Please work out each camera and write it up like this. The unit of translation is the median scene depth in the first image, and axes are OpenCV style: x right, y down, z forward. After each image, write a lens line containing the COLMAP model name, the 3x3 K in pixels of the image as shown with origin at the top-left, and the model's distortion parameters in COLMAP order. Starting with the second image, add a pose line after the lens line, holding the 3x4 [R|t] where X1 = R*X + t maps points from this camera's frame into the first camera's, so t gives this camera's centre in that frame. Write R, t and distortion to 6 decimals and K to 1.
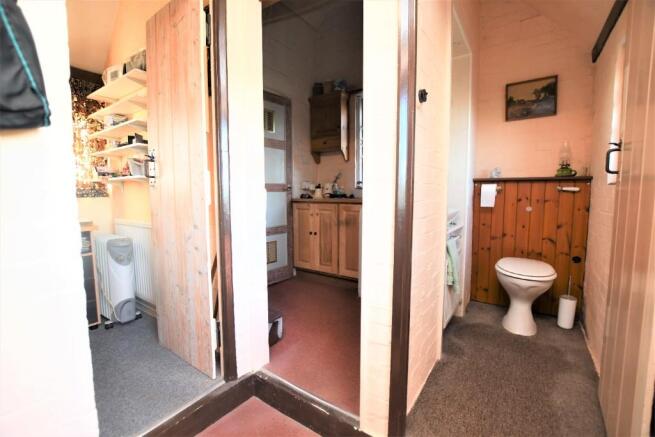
lens RADIAL K [[285.5, 0, 326.0], [0, 285.5, 215.9], [0, 0, 1]] dist [-0.025212, -0.000603]
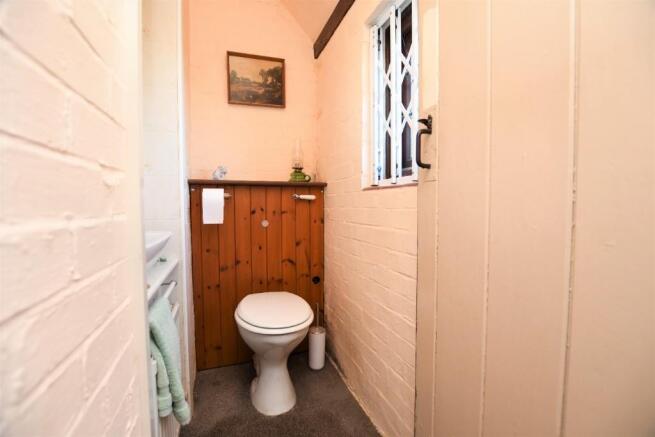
lens RADIAL K [[285.5, 0, 326.1], [0, 285.5, 215.7], [0, 0, 1]] dist [-0.025212, -0.000603]
pose [[0.567465, -0.031145, 0.822808, 0.194866], [0.071205, 0.997397, -0.011354, -0.026300], [-0.820313, 0.065031, 0.568206, 0.447672]]
